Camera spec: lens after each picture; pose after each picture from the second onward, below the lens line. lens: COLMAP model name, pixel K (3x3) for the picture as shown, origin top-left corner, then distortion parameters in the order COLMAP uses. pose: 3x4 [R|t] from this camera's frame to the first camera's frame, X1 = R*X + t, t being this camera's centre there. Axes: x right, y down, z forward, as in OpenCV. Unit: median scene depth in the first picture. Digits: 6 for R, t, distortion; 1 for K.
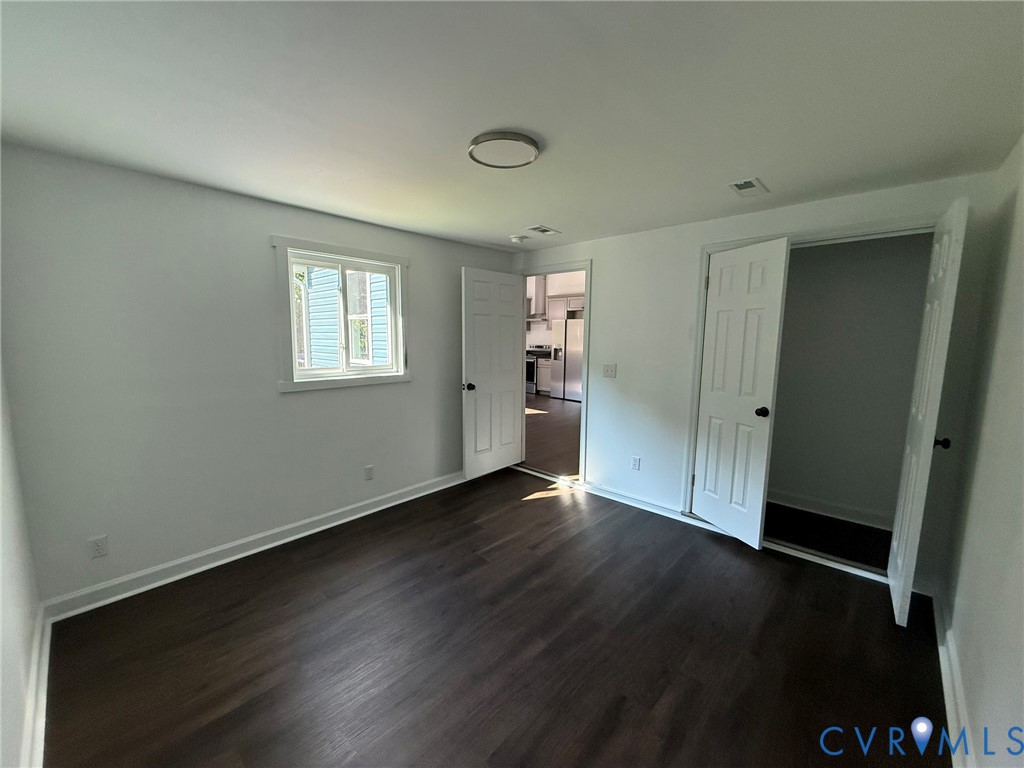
lens RADIAL K [[408.4, 0, 513.8], [0, 408.4, 387.0], [0, 0, 1]] dist [0.001314, -0.000223]
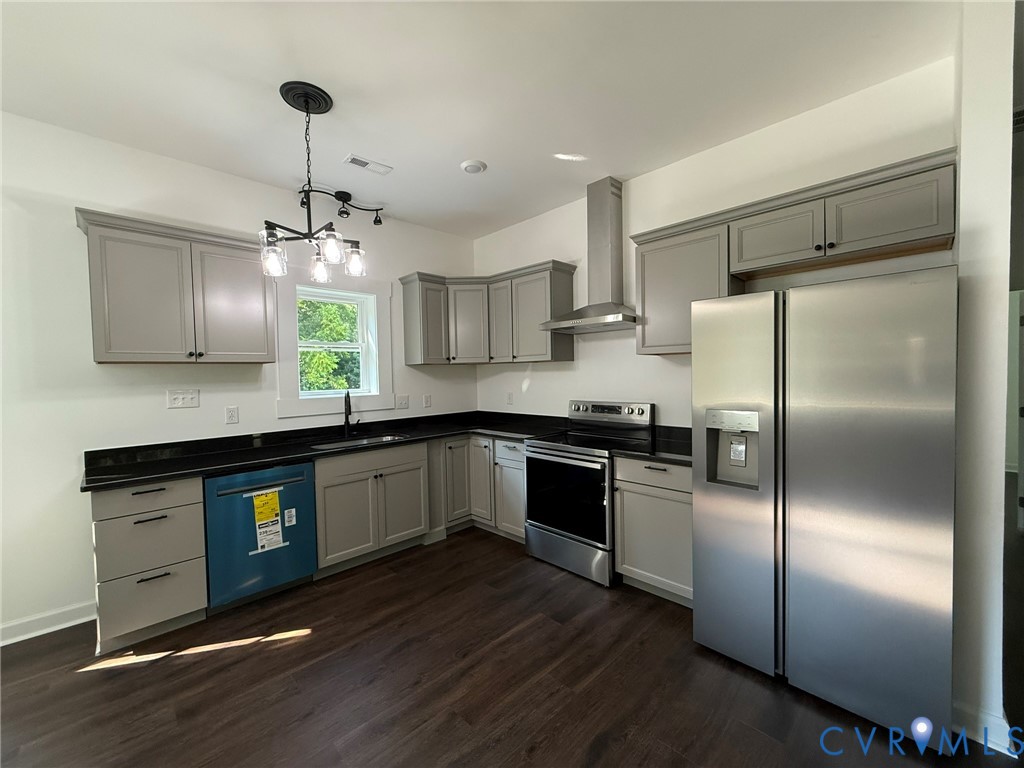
lens RADIAL K [[408.4, 0, 508.2], [0, 408.4, 385.6], [0, 0, 1]] dist [0.001314, -0.000223]
pose [[0.998649, -0.031685, -0.041196, 0.003656], [0.027388, 0.994512, -0.100978, -0.237164], [0.044170, 0.099713, 0.994035, 1.873699]]
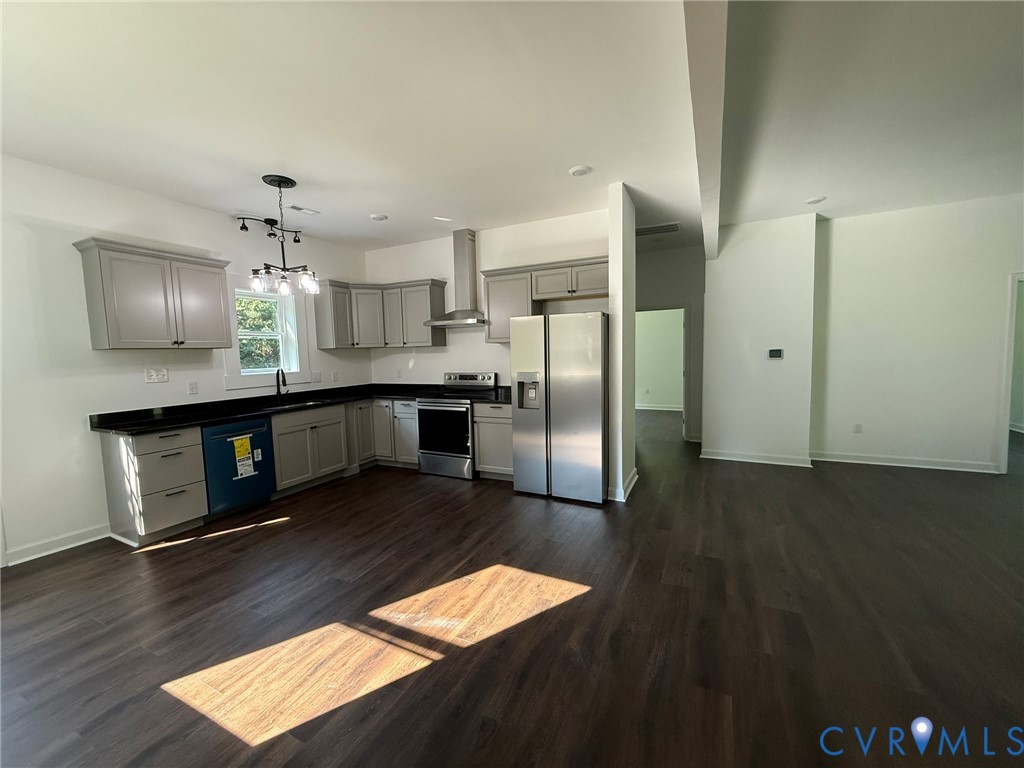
lens RADIAL K [[408.4, 0, 508.6], [0, 408.4, 384.5], [0, 0, 1]] dist [0.001314, -0.000223]
pose [[0.956033, -0.059794, 0.287098, -0.088862], [0.074090, 0.996482, -0.039180, -0.182438], [-0.283745, 0.058729, 0.957100, 1.411932]]
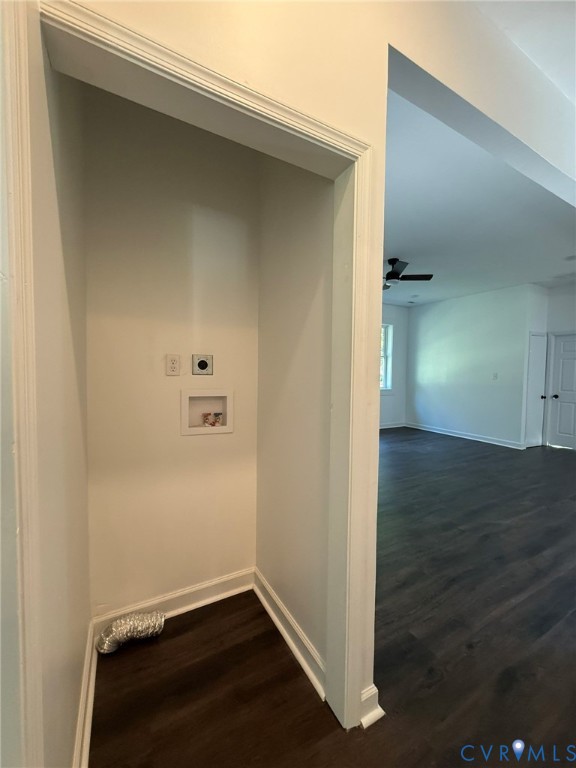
lens RADIAL K [[306.3, 0, 289.5], [0, 306.3, 385.5], [0, 0, 1]] dist [0.001314, -0.000223]
pose [[-0.952781, -0.038198, 0.301246, 0.936567], [0.013160, 0.985931, 0.166637, -0.325976], [-0.303373, 0.162733, -0.938873, 2.851579]]
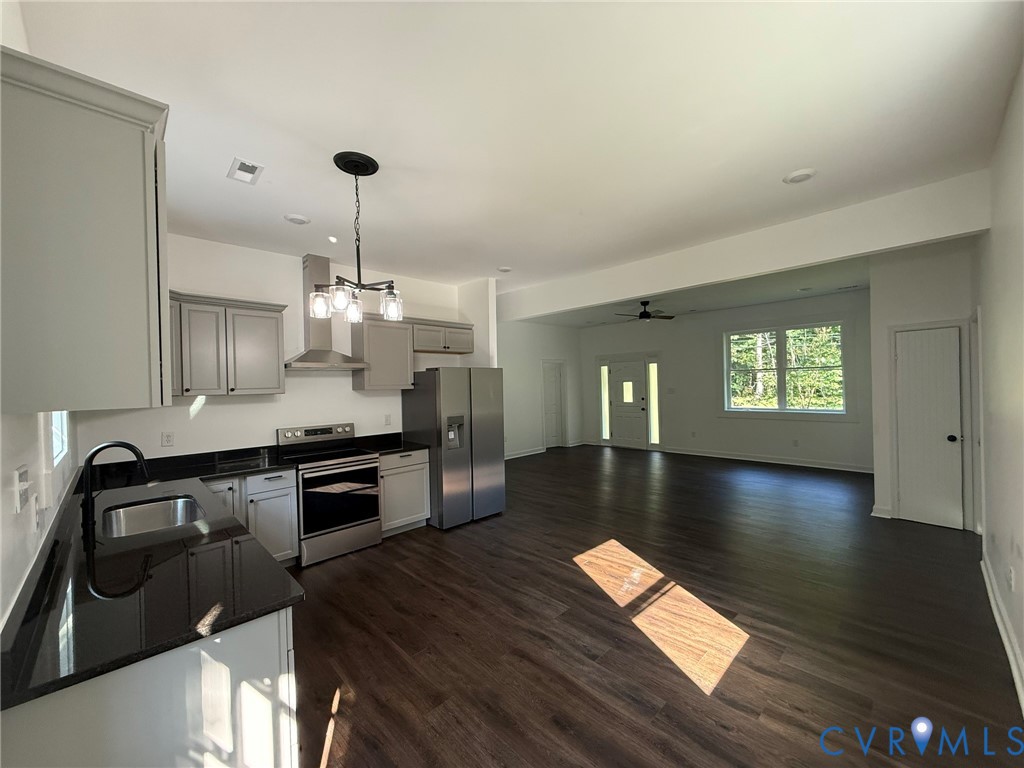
lens RADIAL K [[408.4, 0, 509.3], [0, 408.4, 383.6], [0, 0, 1]] dist [0.001314, -0.000223]
pose [[0.047622, -0.014986, 0.998753, -0.911685], [0.150230, 0.988621, 0.007671, -0.329702], [-0.987503, 0.149678, 0.049331, 2.167184]]
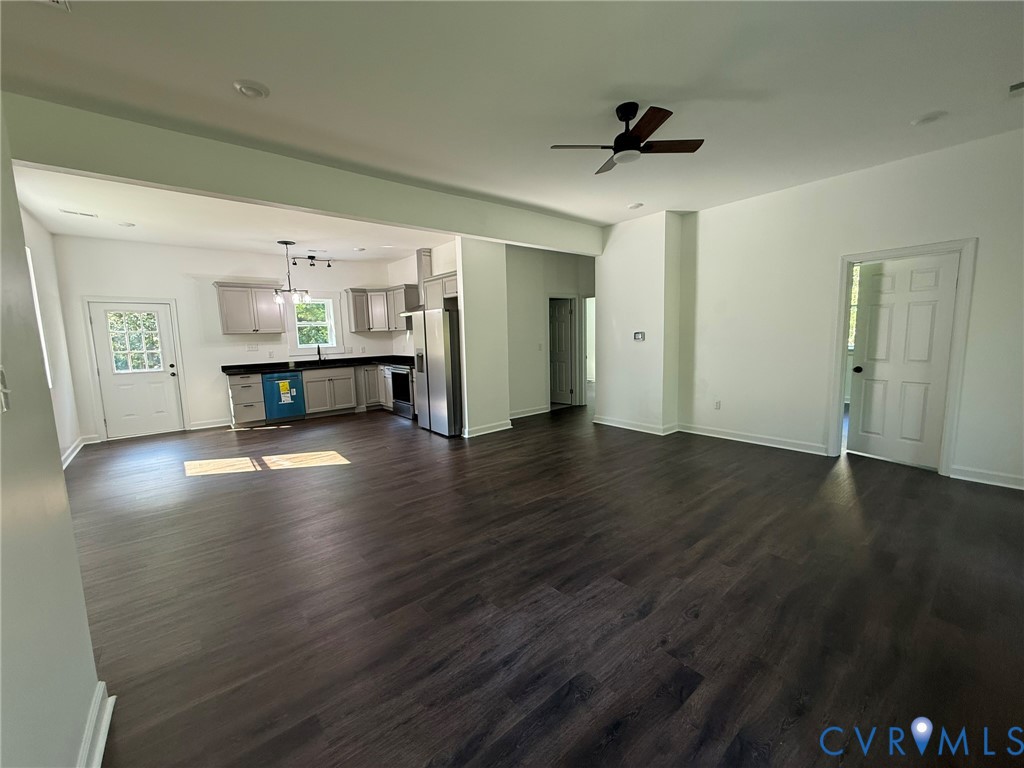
lens RADIAL K [[408.4, 0, 508.6], [0, 408.4, 384.1], [0, 0, 1]] dist [0.001314, -0.000223]
pose [[0.991505, -0.025528, -0.127537, 0.801633], [0.025401, 0.999674, -0.002616, -0.099492], [0.127562, -0.000646, 0.991830, 0.859170]]
